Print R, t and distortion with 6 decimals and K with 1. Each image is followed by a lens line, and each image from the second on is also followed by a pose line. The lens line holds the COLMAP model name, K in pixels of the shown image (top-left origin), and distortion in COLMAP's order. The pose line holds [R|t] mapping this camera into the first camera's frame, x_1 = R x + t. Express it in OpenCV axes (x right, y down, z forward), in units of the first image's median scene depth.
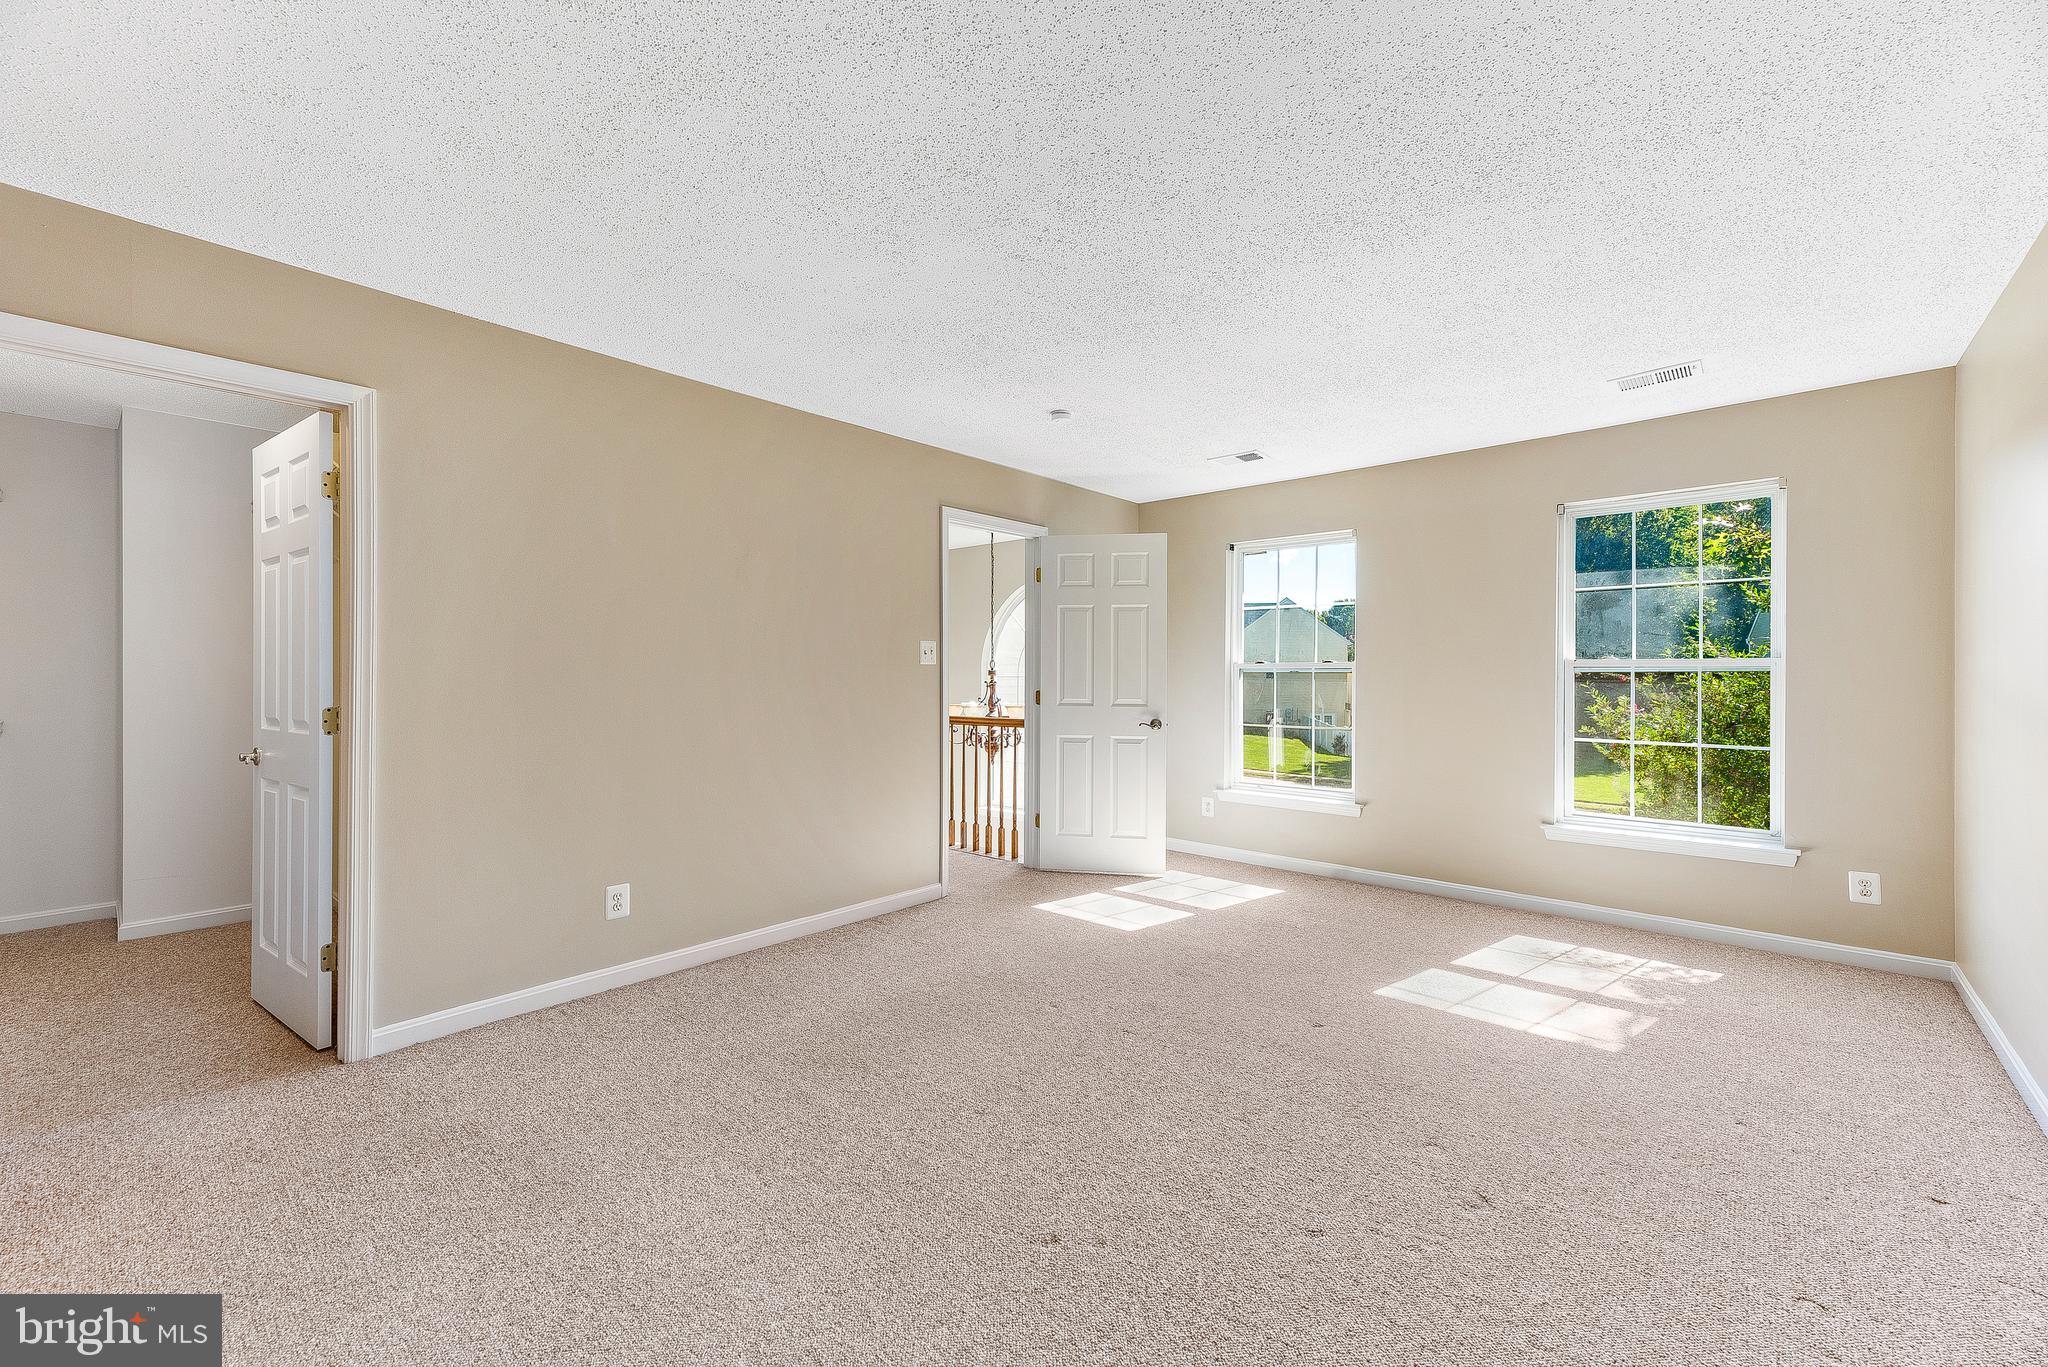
lens RADIAL K [[825.9, 0, 1017.3], [0, 825.9, 662.9], [0, 0, 1]] dist [0.011306, 0.000242]
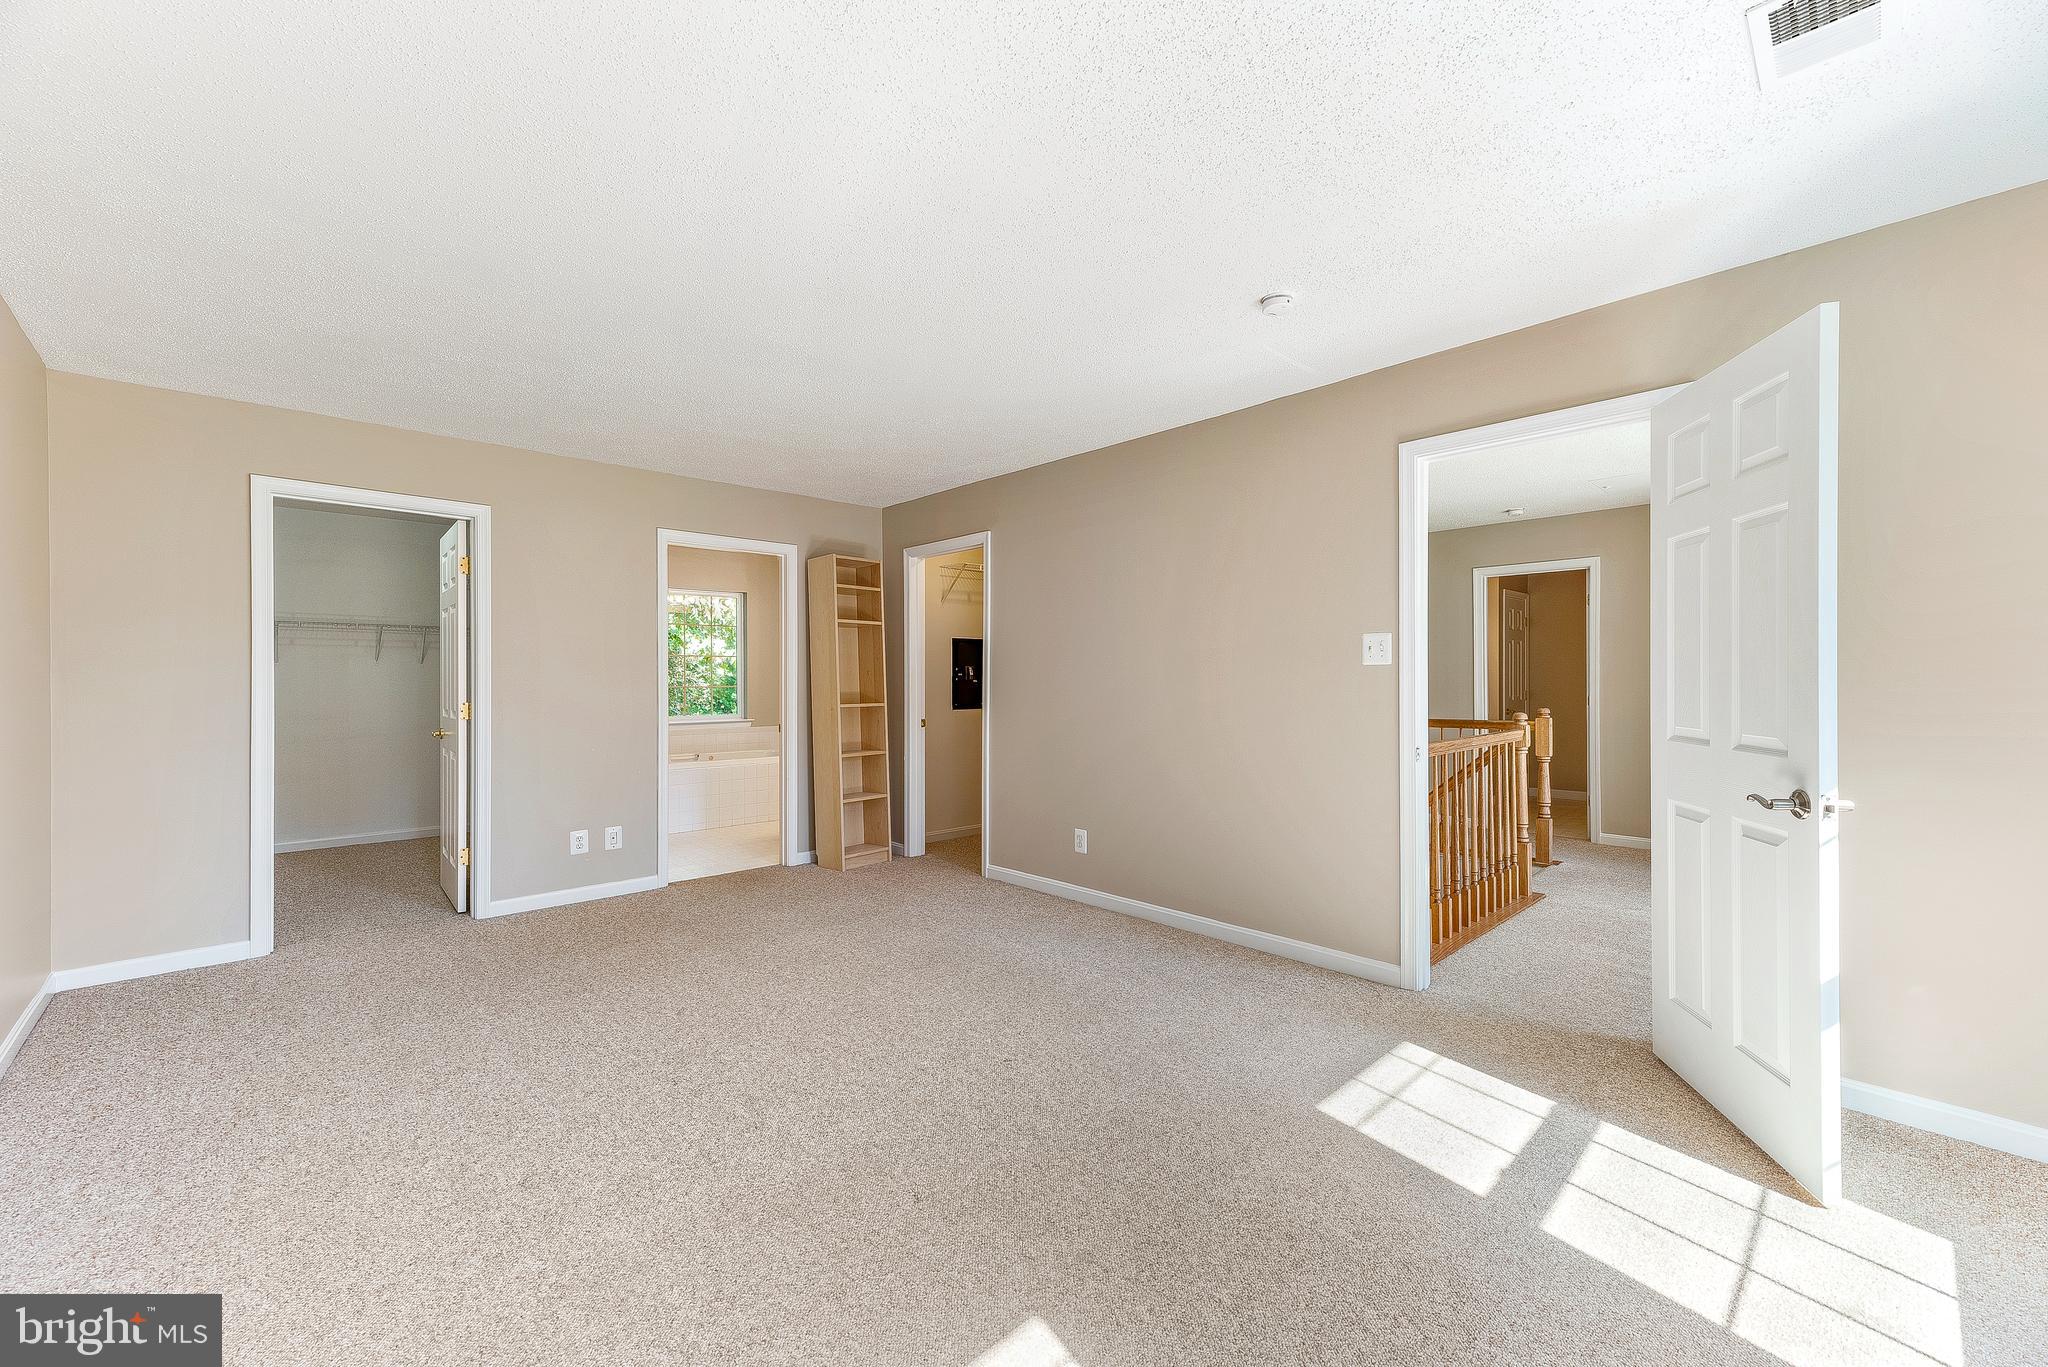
lens RADIAL K [[815.2, 0, 1013.6], [0, 815.2, 688.1], [0, 0, 1]] dist [0.016765, 0.000089]
pose [[-0.092550, 0.008010, -0.995676, 0.695008], [0.014140, 0.999877, 0.006729, 0.013866], [0.995608, -0.013456, -0.092652, 0.785238]]
